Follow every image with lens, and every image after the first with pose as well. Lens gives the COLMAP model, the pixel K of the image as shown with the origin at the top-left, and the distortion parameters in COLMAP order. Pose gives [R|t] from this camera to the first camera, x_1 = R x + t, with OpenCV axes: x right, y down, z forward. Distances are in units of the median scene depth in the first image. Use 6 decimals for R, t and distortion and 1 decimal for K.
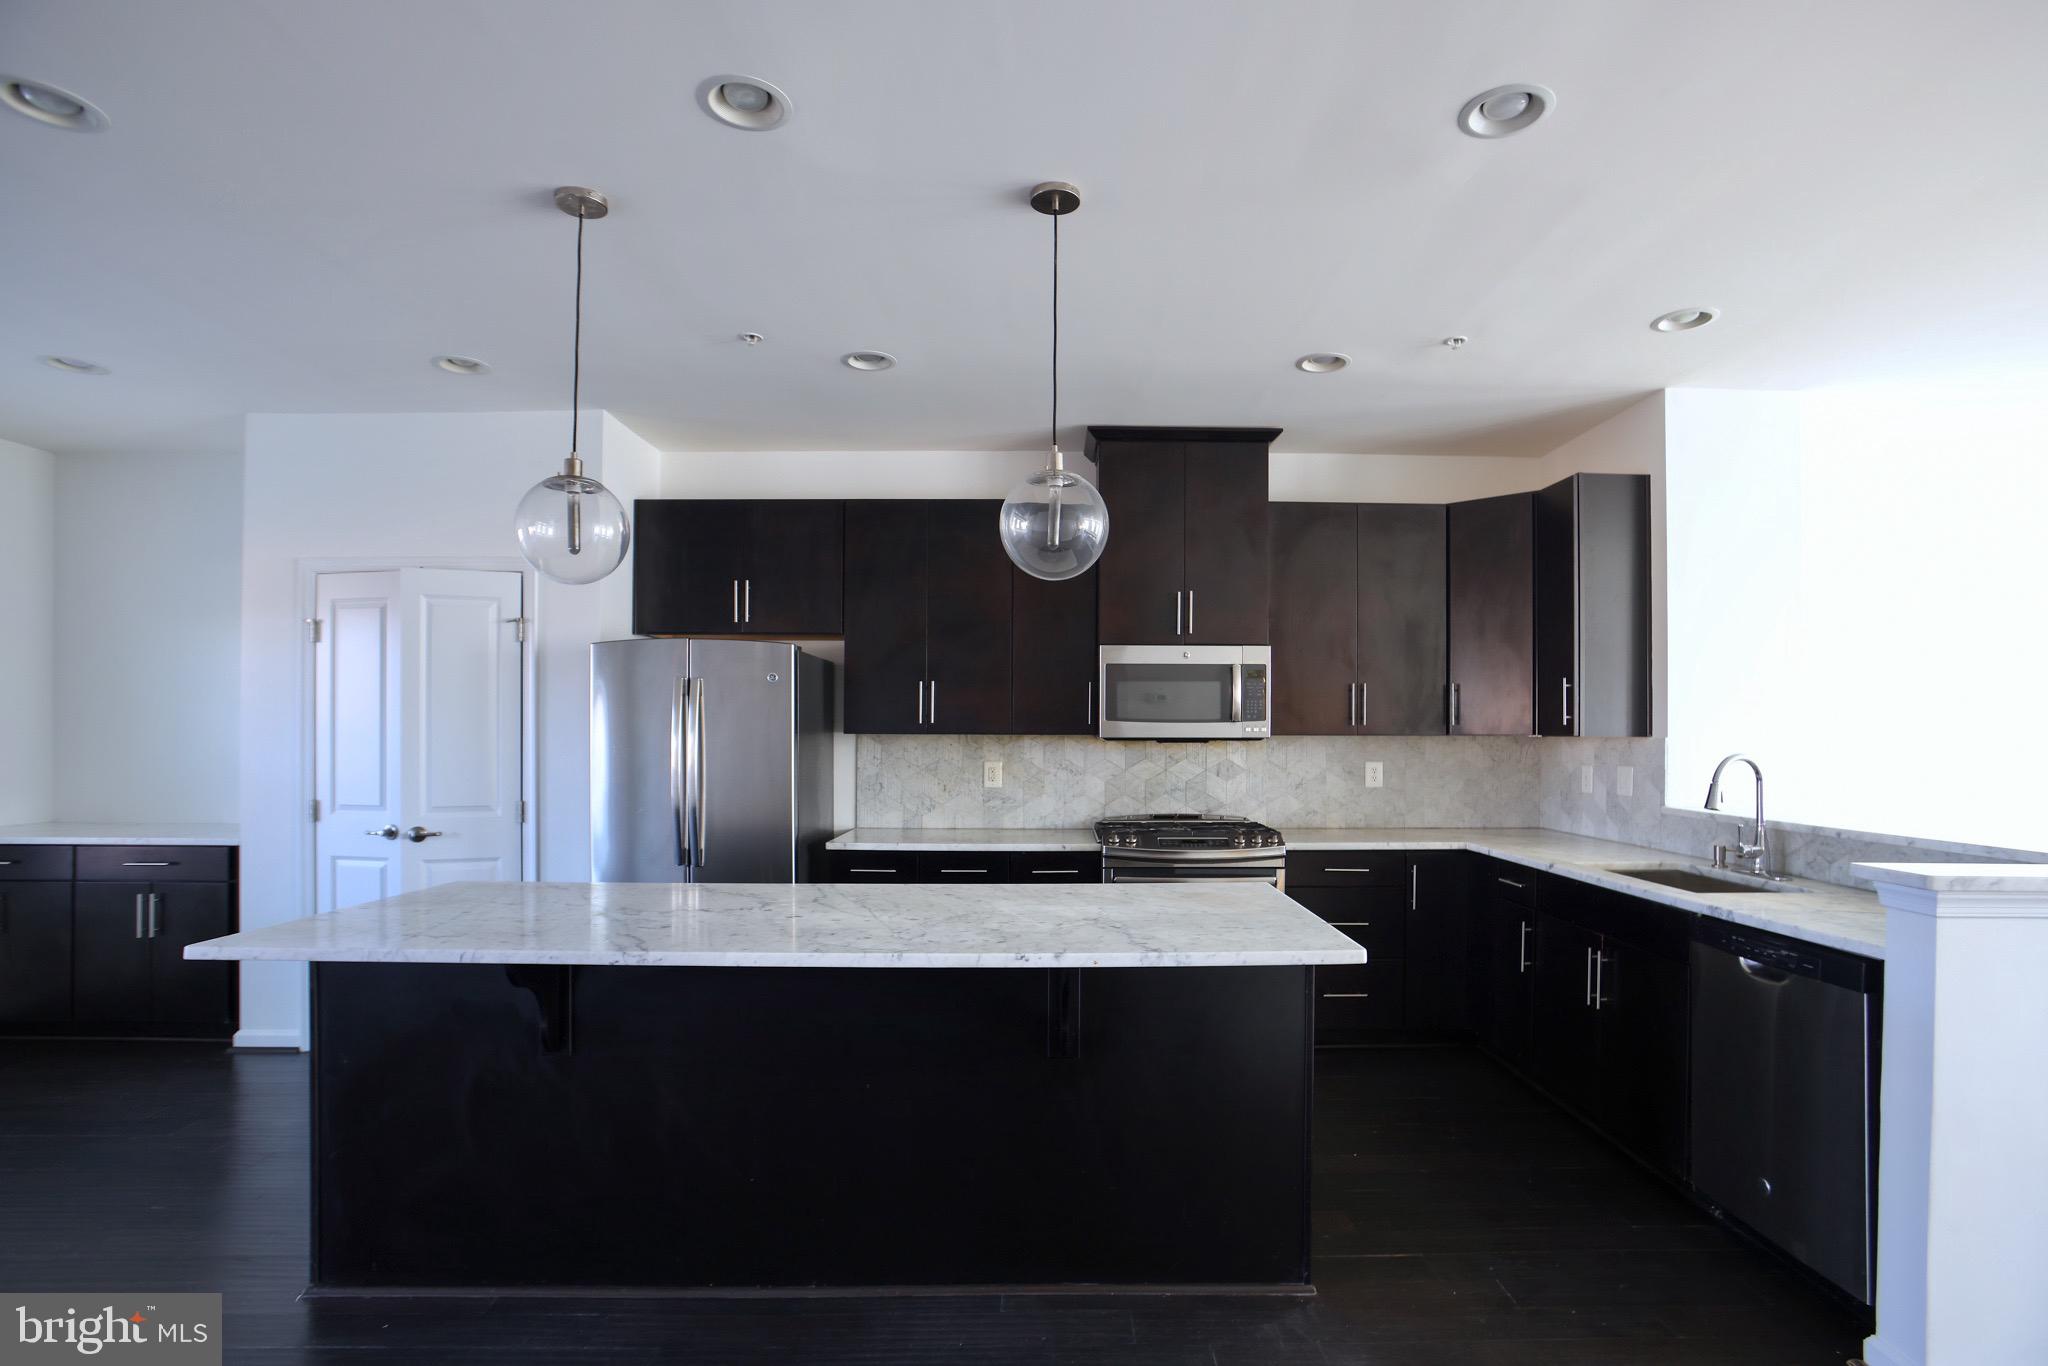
lens RADIAL K [[1013.5, 0, 1048.1], [0, 1013.5, 714.8], [0, 0, 1]] dist [-0.082525, 0.047361]
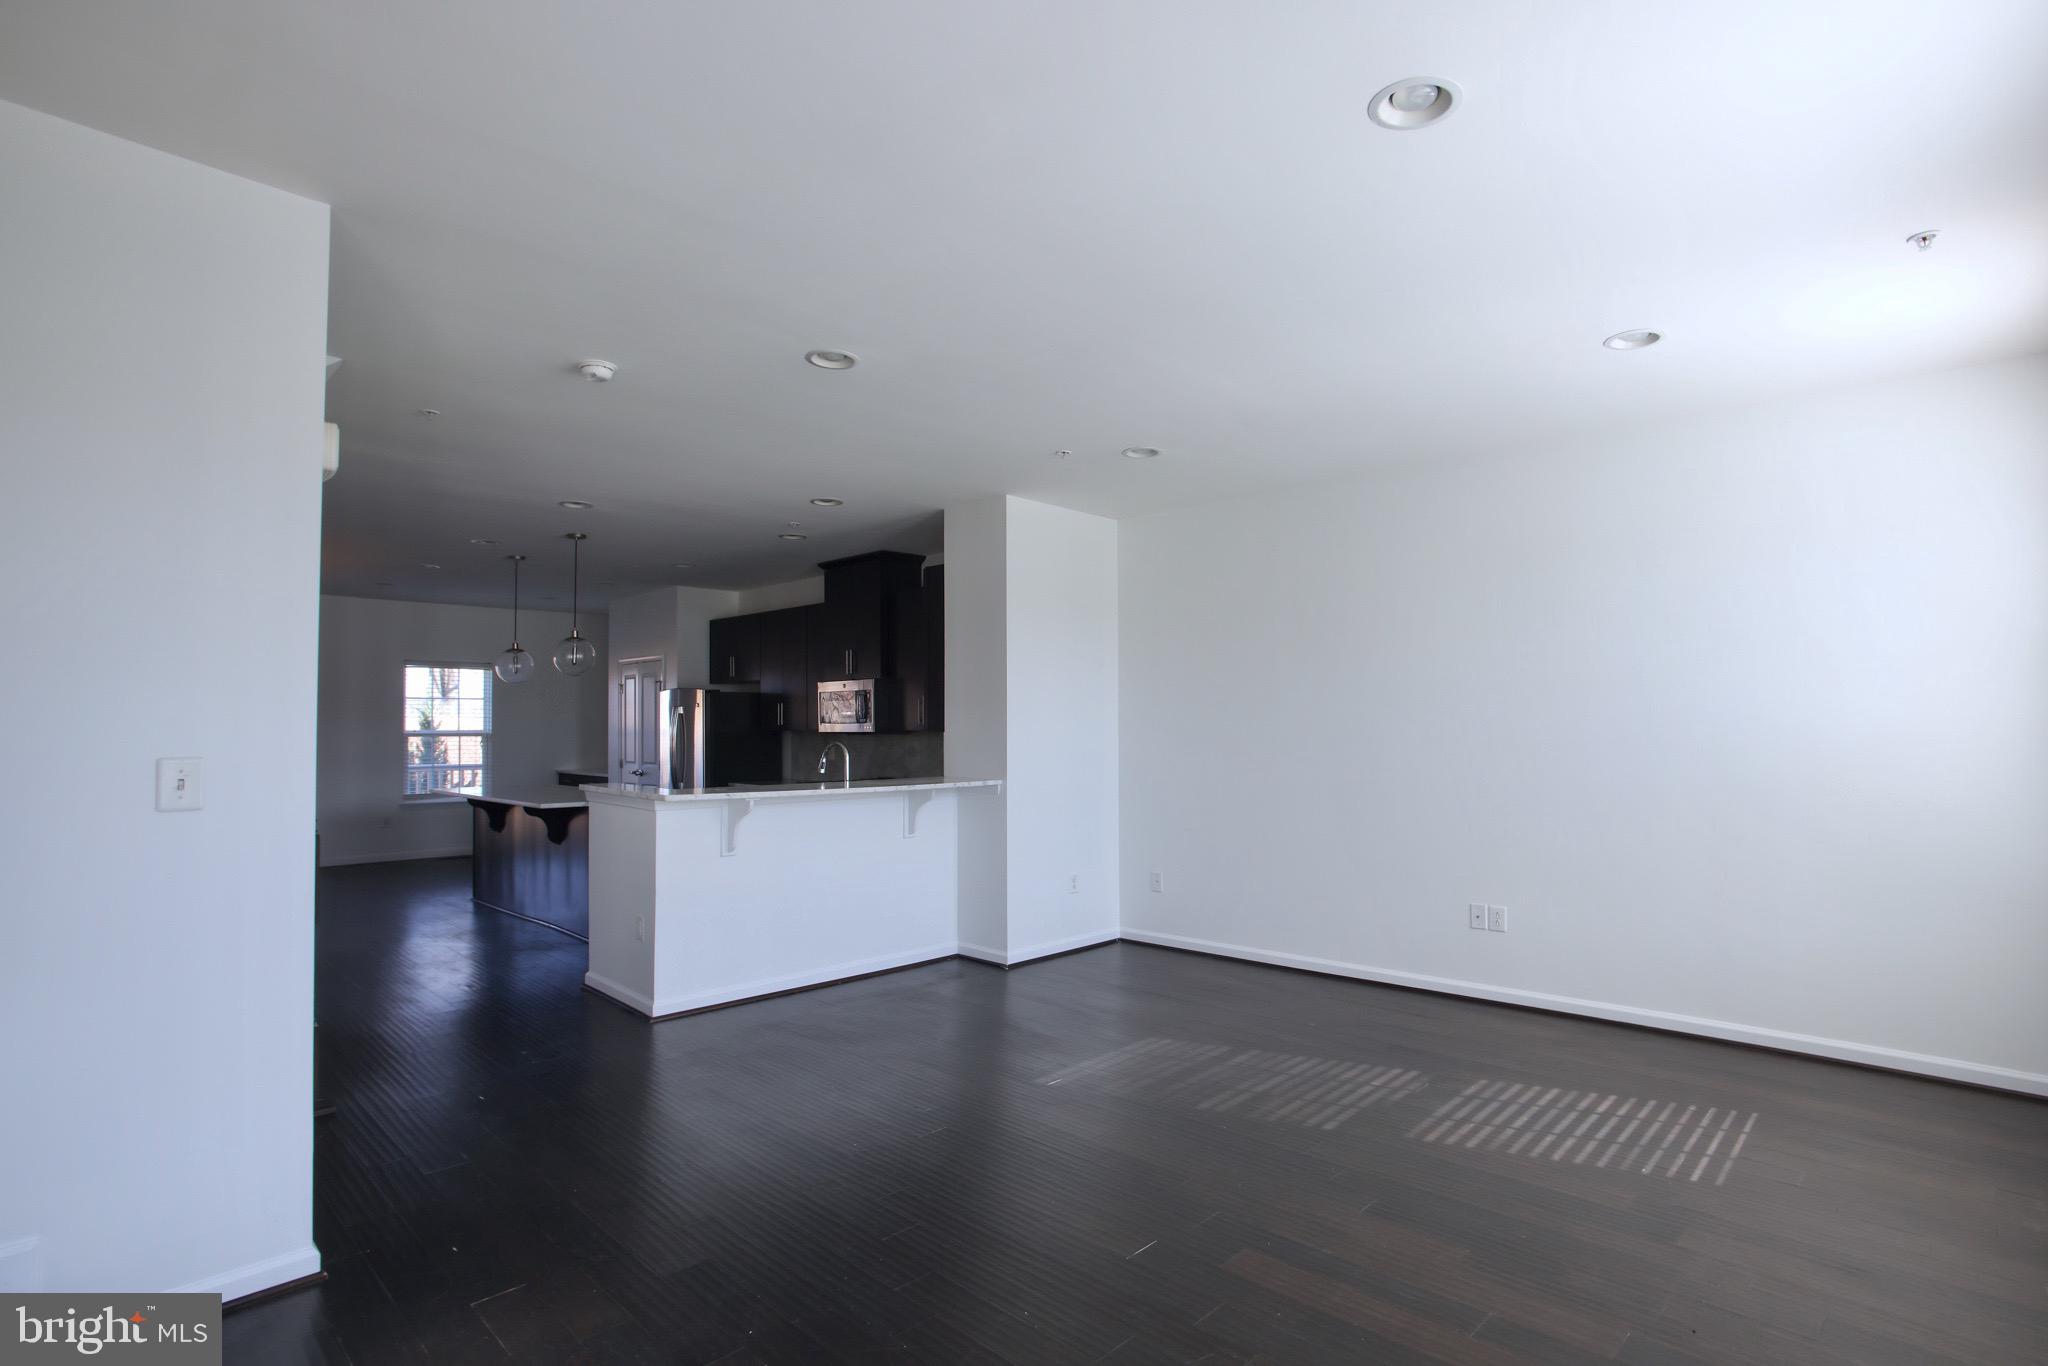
lens RADIAL K [[1013.5, 0, 1048.1], [0, 1013.5, 714.8], [0, 0, 1]] dist [-0.082525, 0.047361]
pose [[0.719909, -0.014529, -0.693916, 1.545953], [0.023259, 0.999724, 0.003197, -0.006068], [0.693678, -0.018441, 0.720049, -0.032773]]
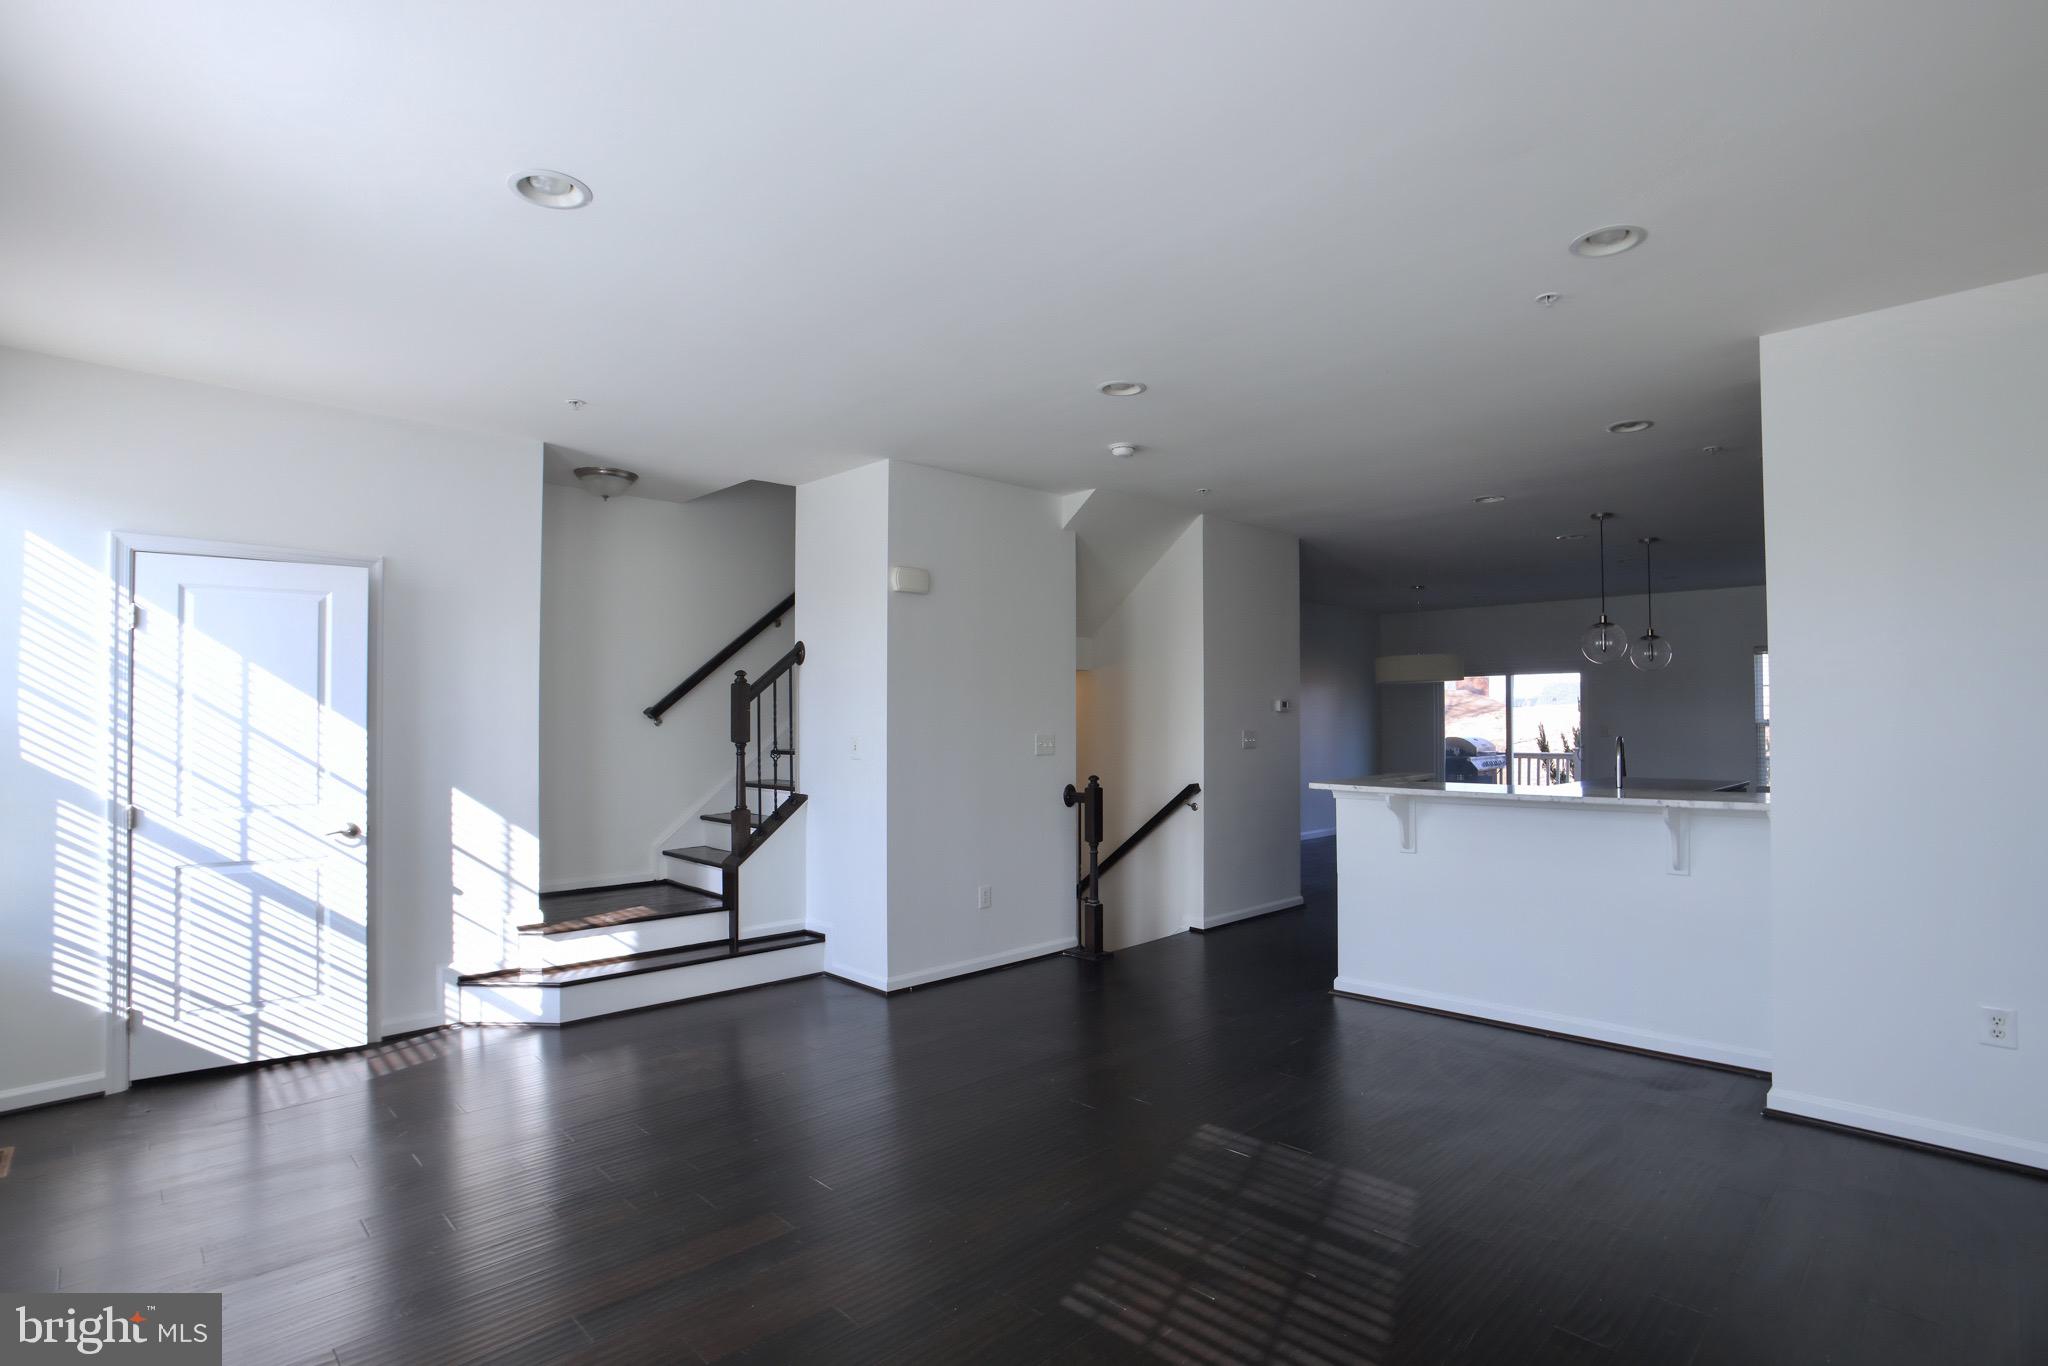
lens RADIAL K [[1013.5, 0, 1048.1], [0, 1013.5, 714.8], [0, 0, 1]] dist [-0.082525, 0.047361]
pose [[-0.702409, -0.005551, -0.711752, 1.548186], [0.020545, 0.999395, -0.028070, 0.018165], [0.711477, -0.034340, -0.701870, 0.922866]]
